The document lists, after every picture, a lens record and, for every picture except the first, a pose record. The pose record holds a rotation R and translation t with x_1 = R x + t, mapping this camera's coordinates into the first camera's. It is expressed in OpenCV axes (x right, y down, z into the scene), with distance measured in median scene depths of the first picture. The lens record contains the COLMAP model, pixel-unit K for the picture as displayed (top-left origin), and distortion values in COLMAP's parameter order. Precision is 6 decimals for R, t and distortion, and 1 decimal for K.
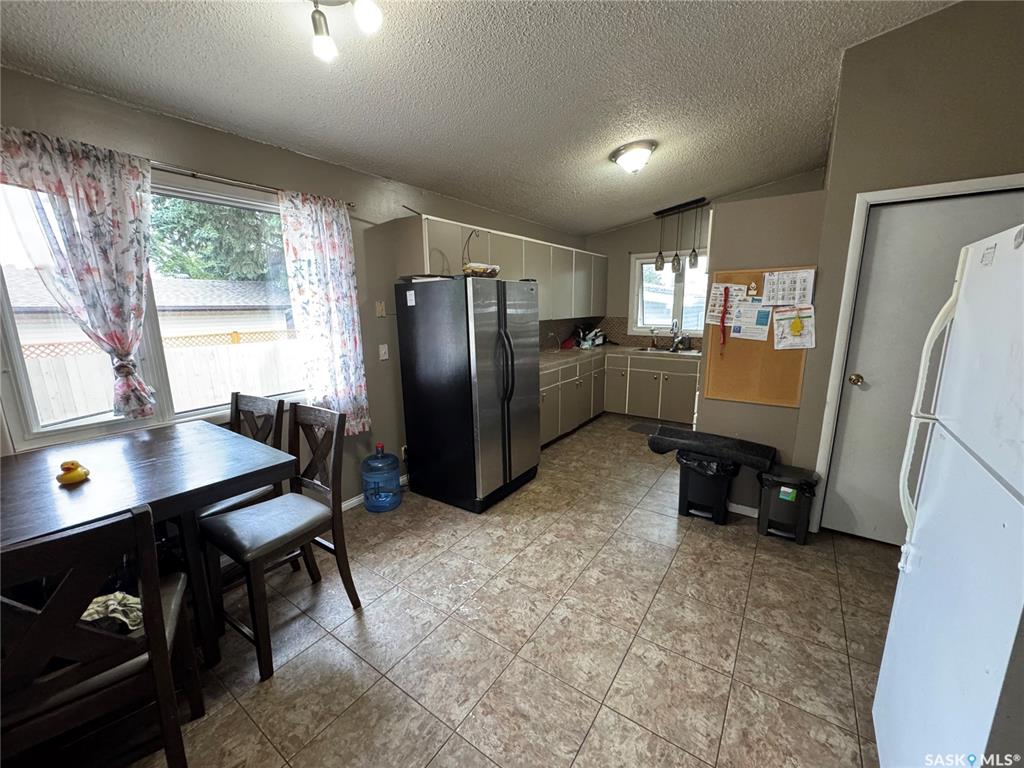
lens RADIAL K [[408.7, 0, 513.9], [0, 408.7, 386.8], [0, 0, 1]] dist [-0.003824, -0.000168]
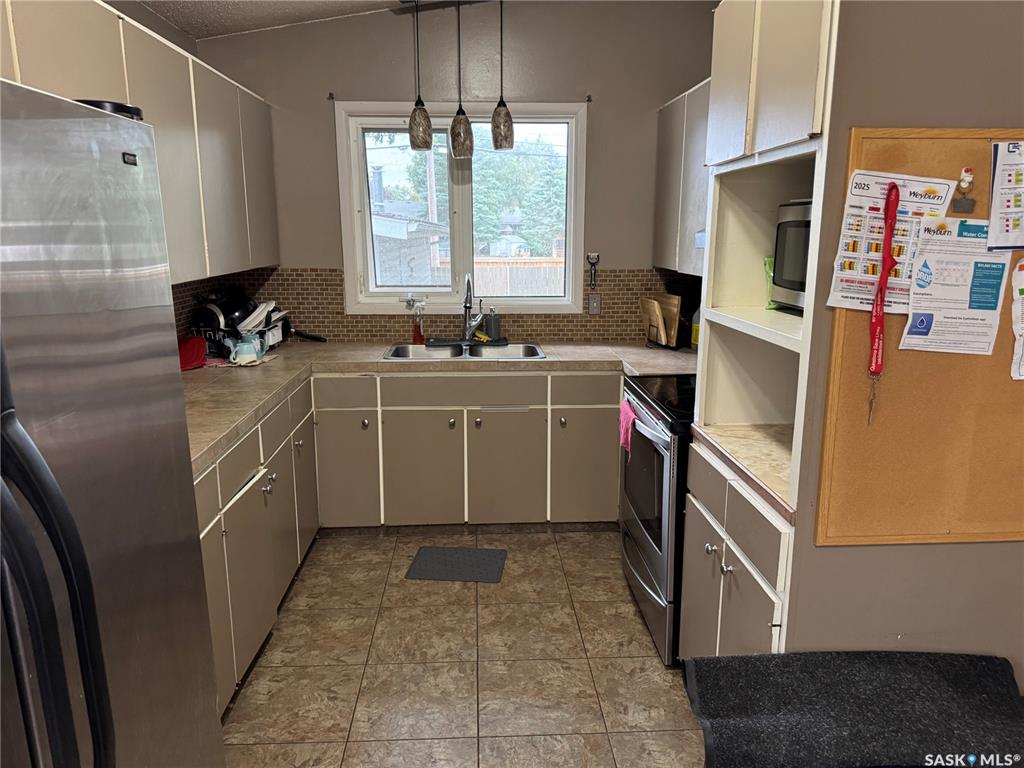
lens RADIAL K [[712.2, 0, 514.1], [0, 712.2, 381.1], [0, 0, 1]] dist [0.025272, -0.000907]
pose [[0.784890, -0.115498, 0.608776, -0.016115], [0.111673, 0.992754, 0.044367, -0.085296], [-0.609489, 0.033160, 0.792101, 0.414341]]
